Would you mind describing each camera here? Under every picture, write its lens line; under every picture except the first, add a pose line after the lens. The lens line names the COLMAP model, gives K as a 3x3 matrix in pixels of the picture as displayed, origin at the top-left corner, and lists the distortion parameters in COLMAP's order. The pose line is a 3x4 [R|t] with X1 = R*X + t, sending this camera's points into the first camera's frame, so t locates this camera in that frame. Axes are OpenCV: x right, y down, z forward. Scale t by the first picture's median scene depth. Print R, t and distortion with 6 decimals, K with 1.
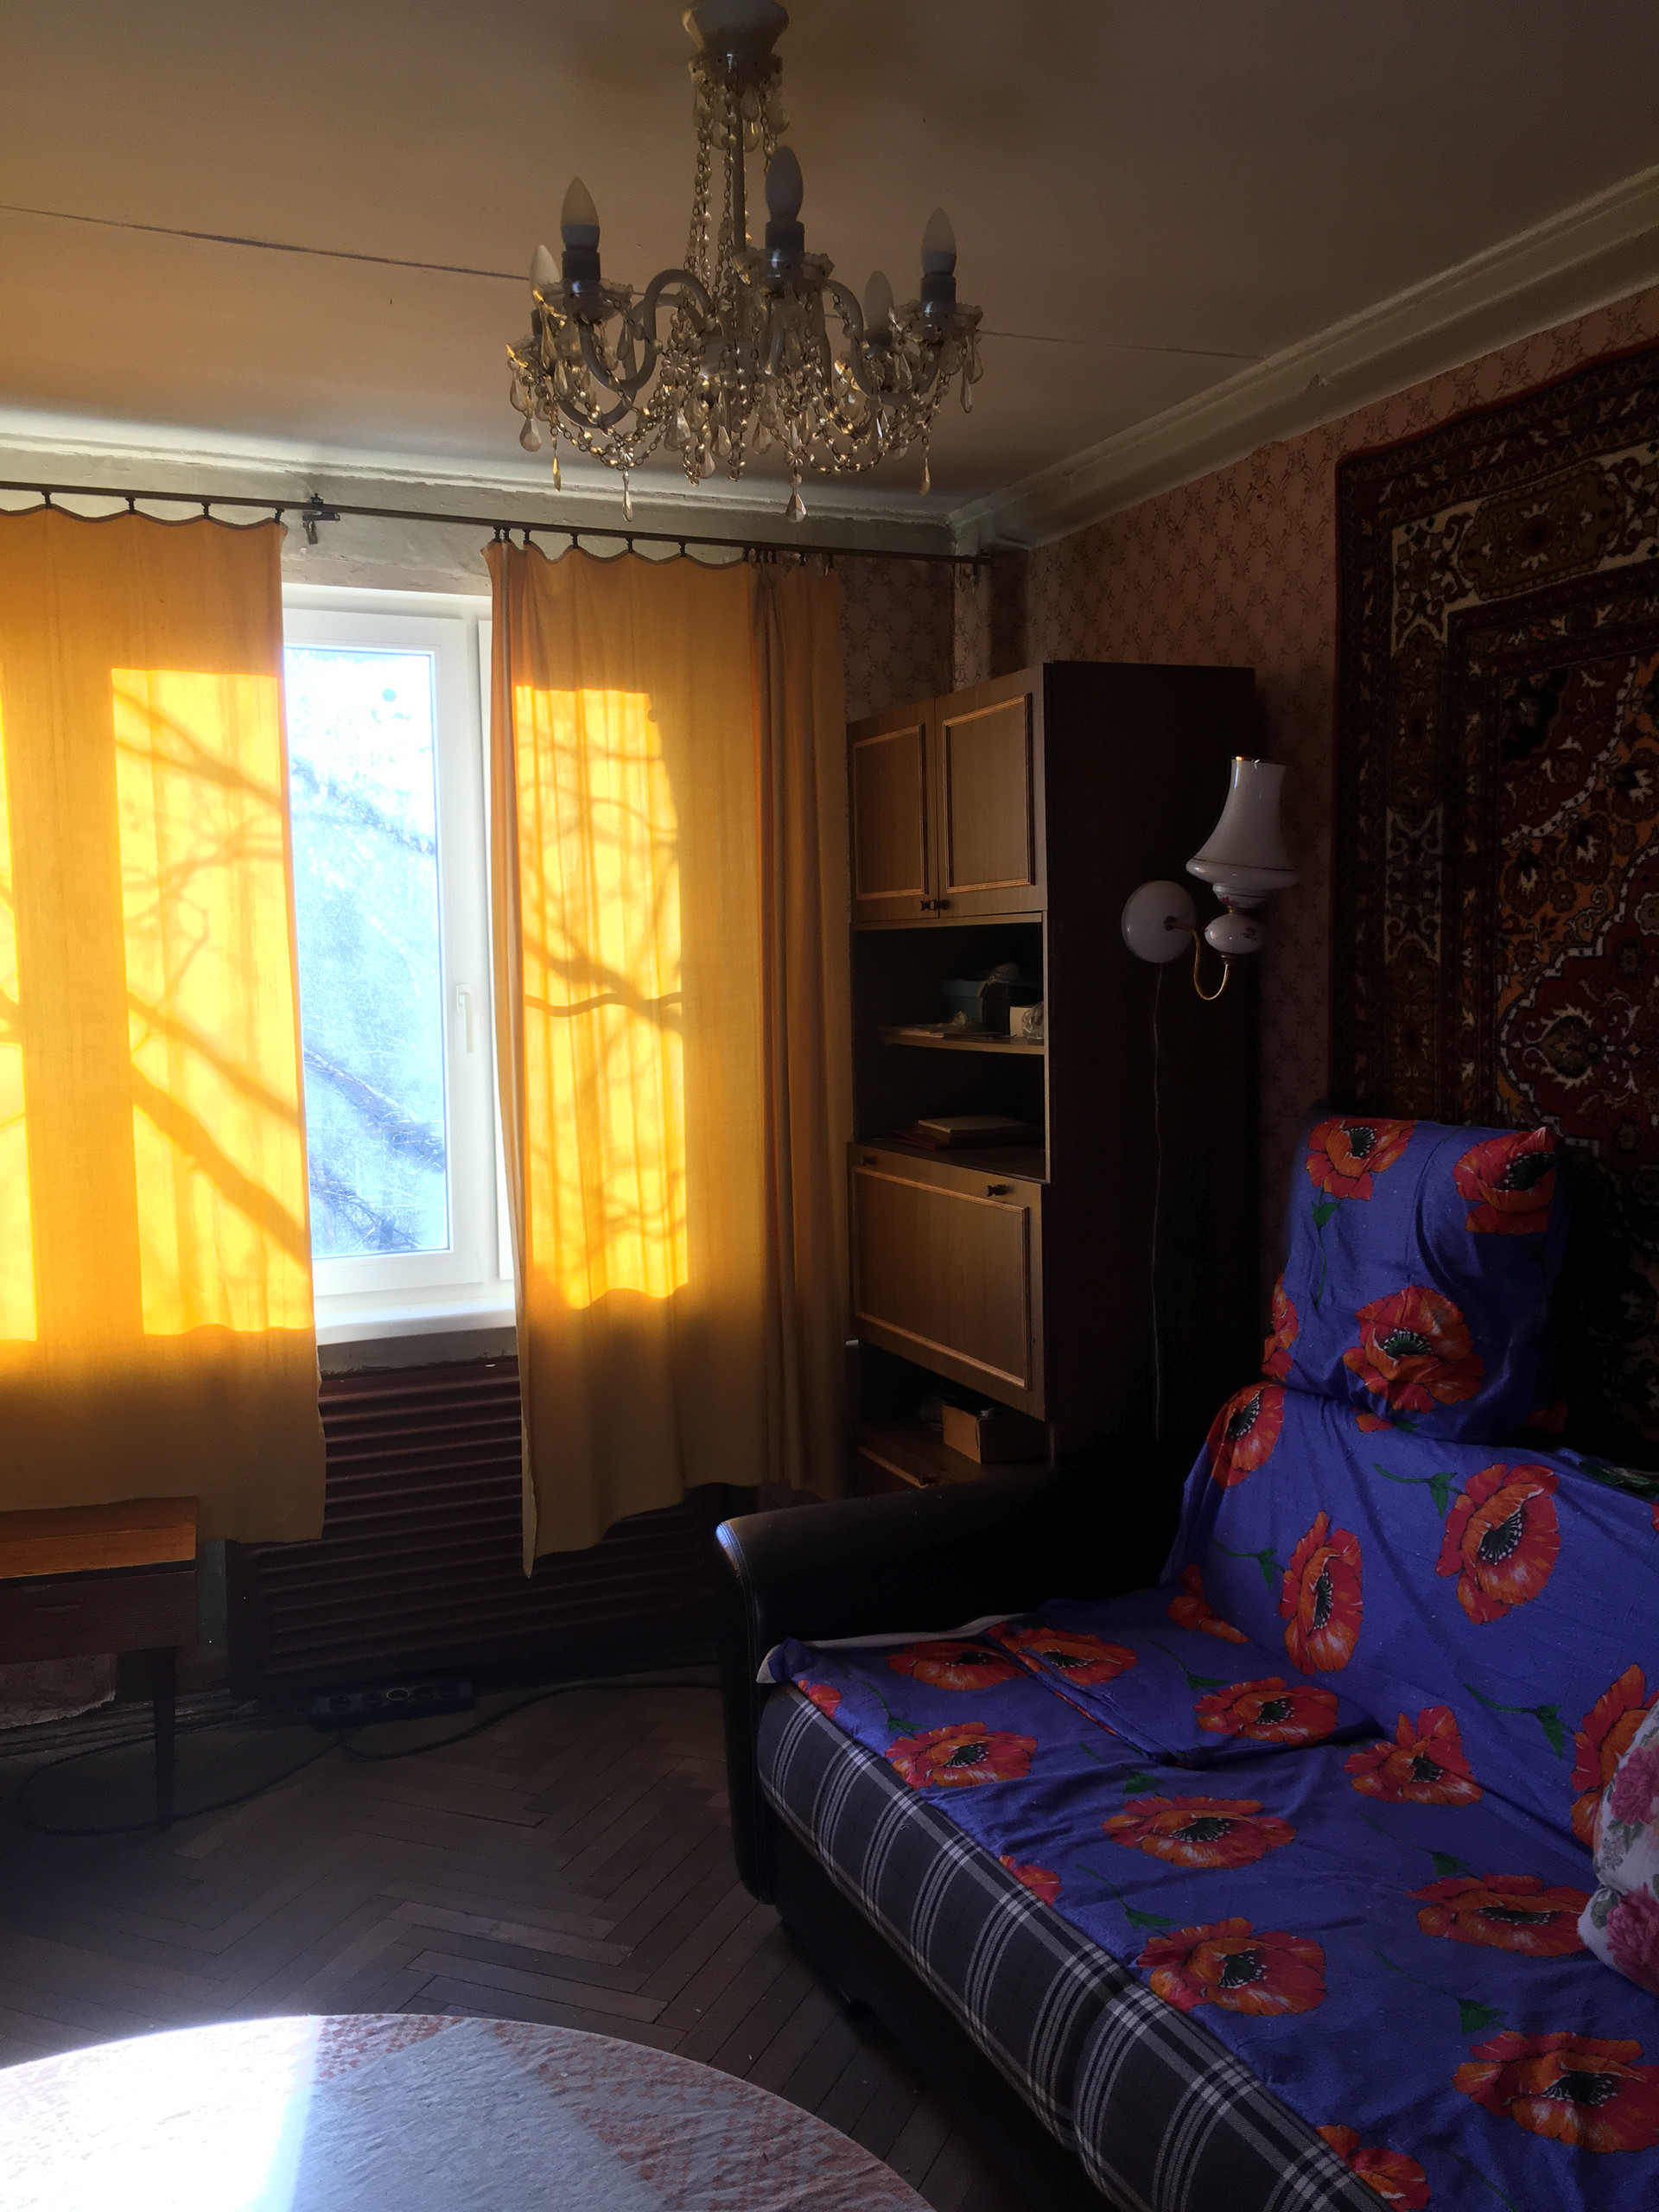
lens RADIAL K [[1878.1, 0, 833.6], [0, 1878.1, 1114.4], [0, 0, 1]] dist [0.052464, -0.045219]
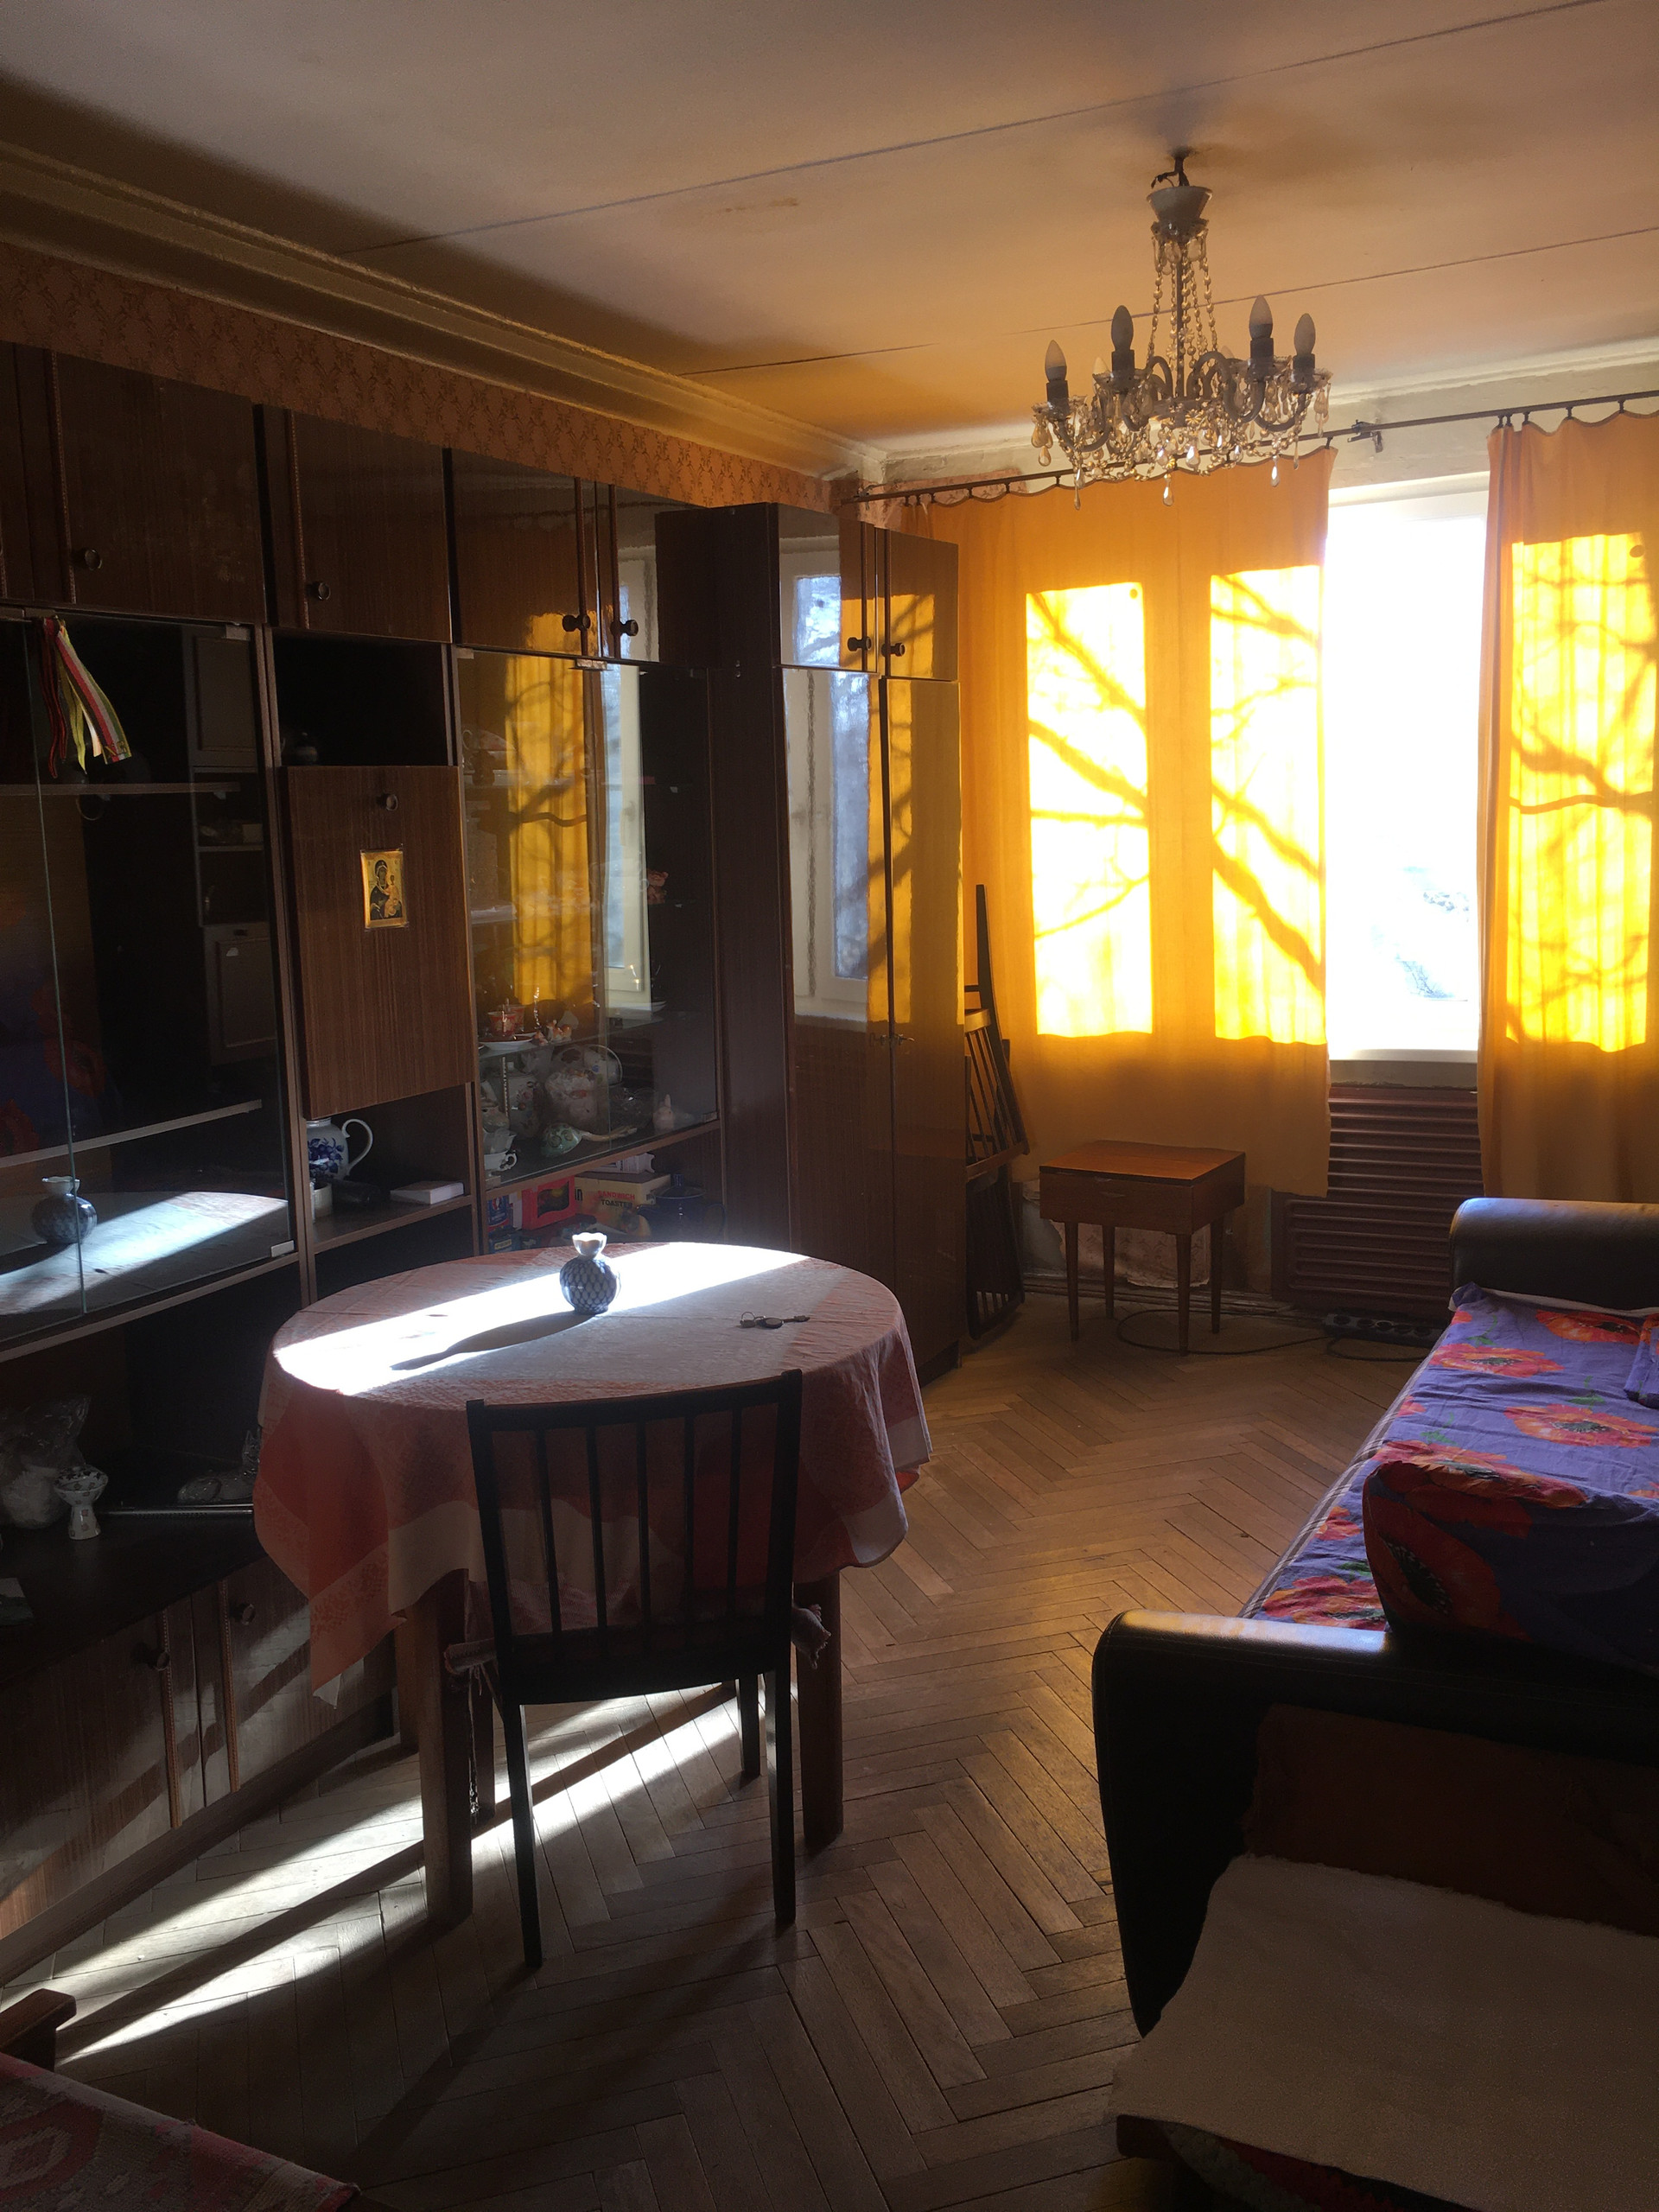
lens RADIAL K [[1878.1, 0, 823.4], [0, 1878.1, 1104.1], [0, 0, 1]] dist [0.052464, -0.045219]
pose [[0.637498, 0.111703, -0.762312, 0.572406], [-0.036822, 0.992721, 0.114673, 0.013001], [0.769572, -0.045034, 0.636970, -0.168606]]
